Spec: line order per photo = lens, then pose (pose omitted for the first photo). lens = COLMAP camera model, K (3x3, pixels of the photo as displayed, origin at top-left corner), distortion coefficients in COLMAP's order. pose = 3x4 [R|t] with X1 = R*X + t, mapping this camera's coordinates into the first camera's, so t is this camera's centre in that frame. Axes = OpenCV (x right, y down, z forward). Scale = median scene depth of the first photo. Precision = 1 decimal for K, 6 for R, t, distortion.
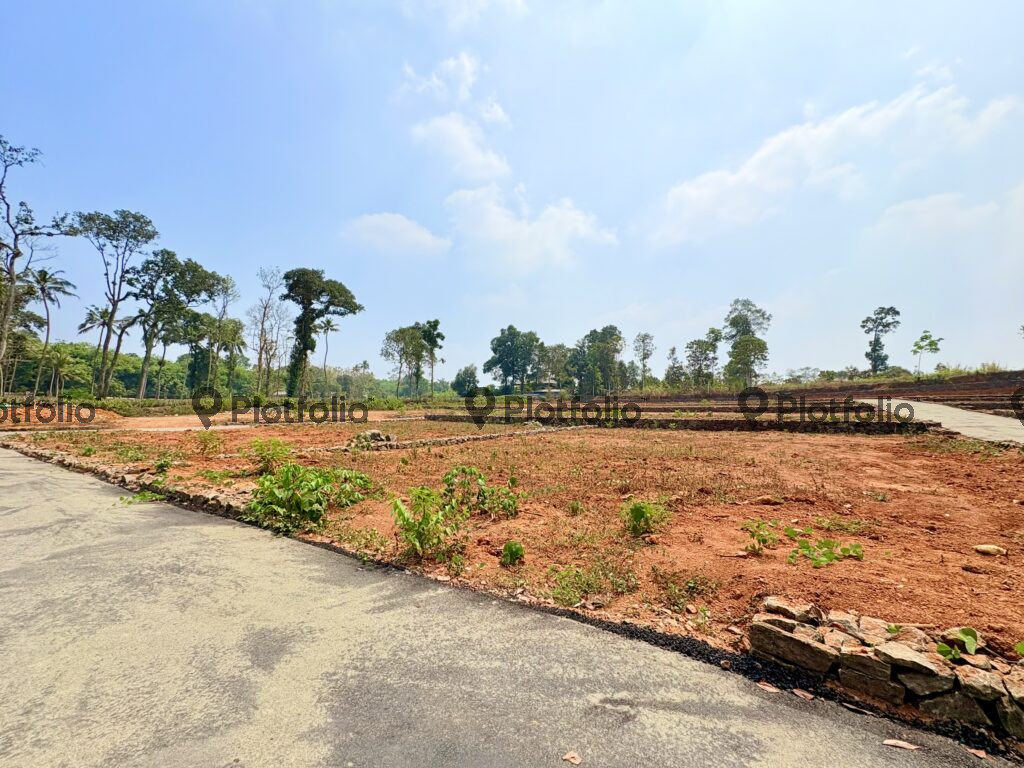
lens RADIAL K [[404.6, 0, 512.0], [0, 404.6, 384.0], [0, 0, 1]] dist [-0.000112, 0.000151]
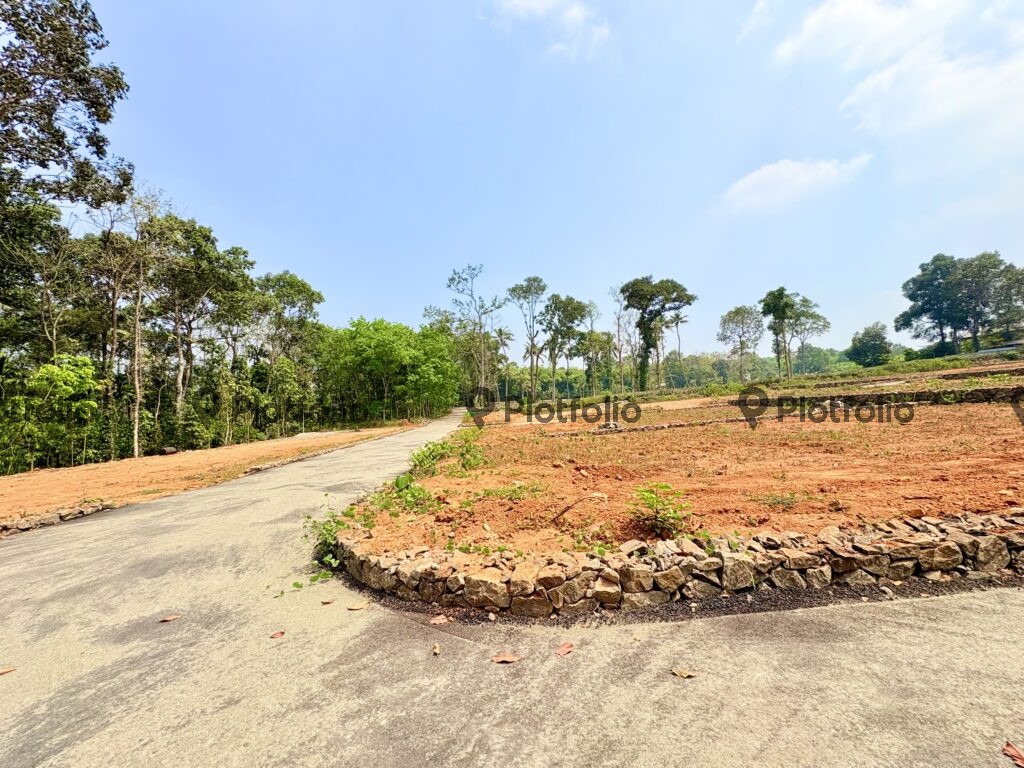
lens RADIAL K [[404.6, 0, 512.0], [0, 404.6, 384.0], [0, 0, 1]] dist [-0.000112, 0.000151]
pose [[0.614205, -0.101468, -0.782596, 0.112798], [0.127902, 0.991387, -0.028157, -0.001773], [0.778713, -0.082802, 0.621893, -0.011874]]
